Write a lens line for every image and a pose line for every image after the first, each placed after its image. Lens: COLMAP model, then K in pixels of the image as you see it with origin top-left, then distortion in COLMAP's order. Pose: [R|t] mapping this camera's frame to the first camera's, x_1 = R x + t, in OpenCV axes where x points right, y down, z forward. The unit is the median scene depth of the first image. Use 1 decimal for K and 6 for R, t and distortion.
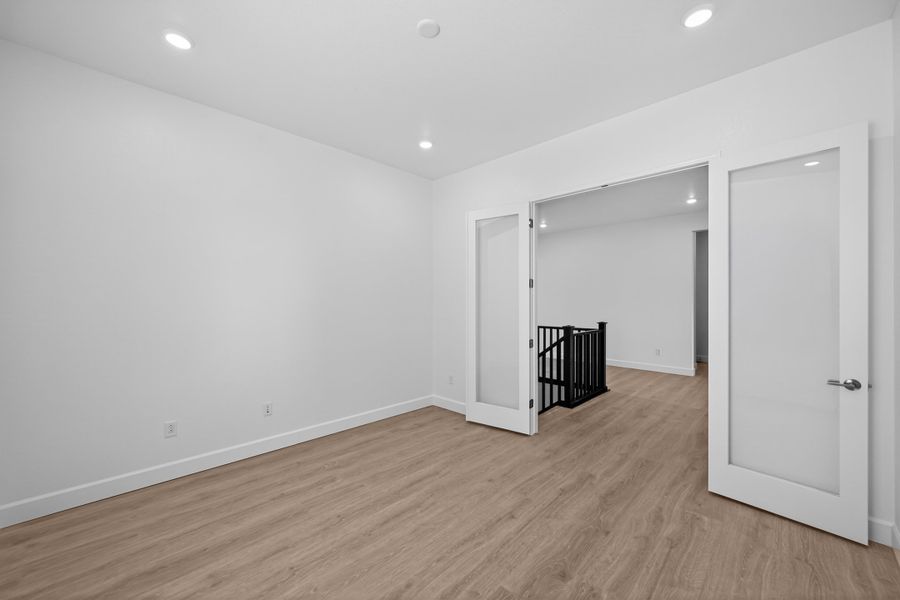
lens RADIAL K [[354.5, 0, 447.3], [0, 354.5, 297.3], [0, 0, 1]] dist [-0.001581, -0.000089]
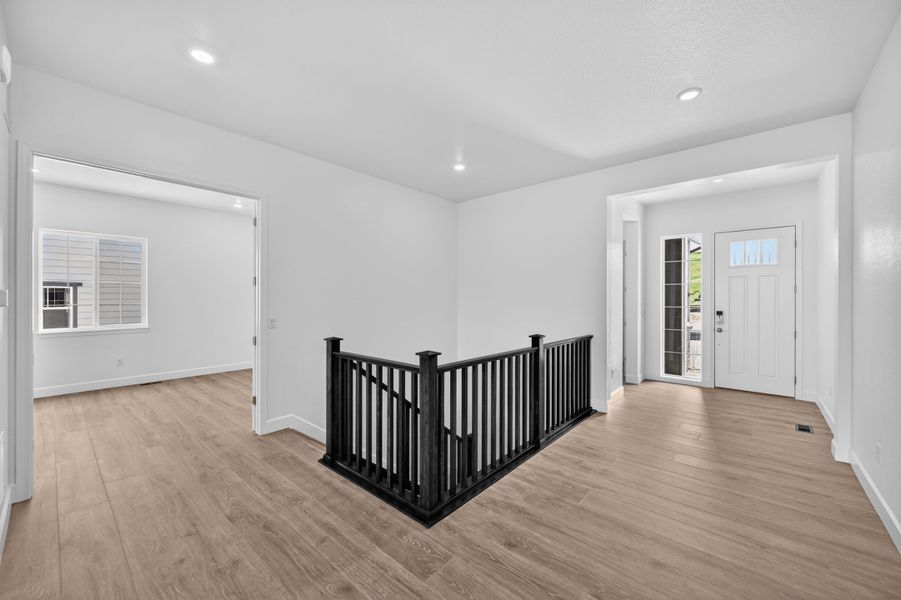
lens RADIAL K [[354.9, 0, 447.8], [0, 354.9, 297.3], [0, 0, 1]] dist [-0.001581, -0.000089]
pose [[0.057762, 0.004877, -0.998318, 1.855730], [0.005966, 0.999969, 0.005230, 0.001441], [0.998313, -0.006258, 0.057731, 2.165919]]
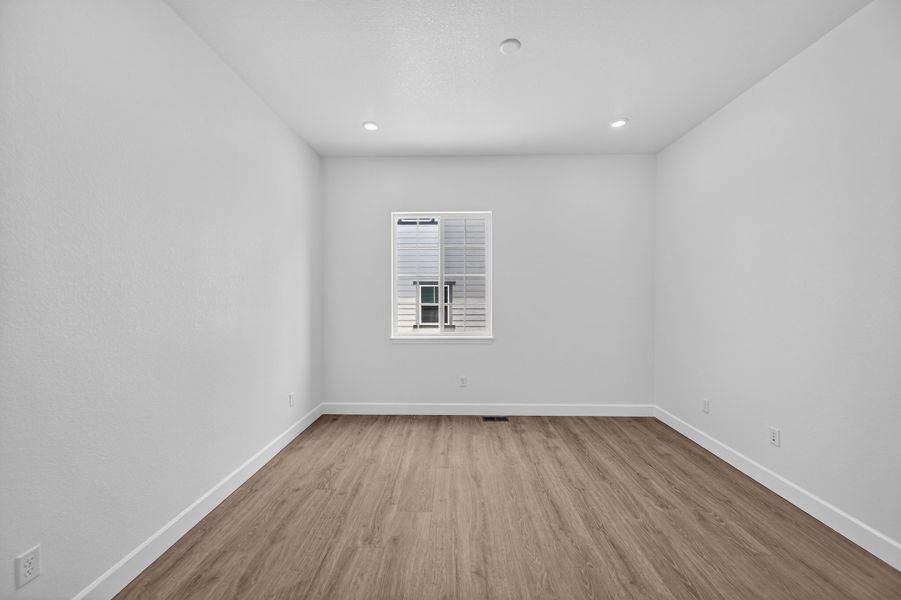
lens RADIAL K [[354.9, 0, 447.8], [0, 354.9, 297.3], [0, 0, 1]] dist [-0.001581, -0.000089]
pose [[-0.731264, 0.006290, -0.682065, 0.698211], [0.005095, 0.999980, 0.003760, 0.008721], [0.682075, -0.000726, -0.731282, 1.400219]]
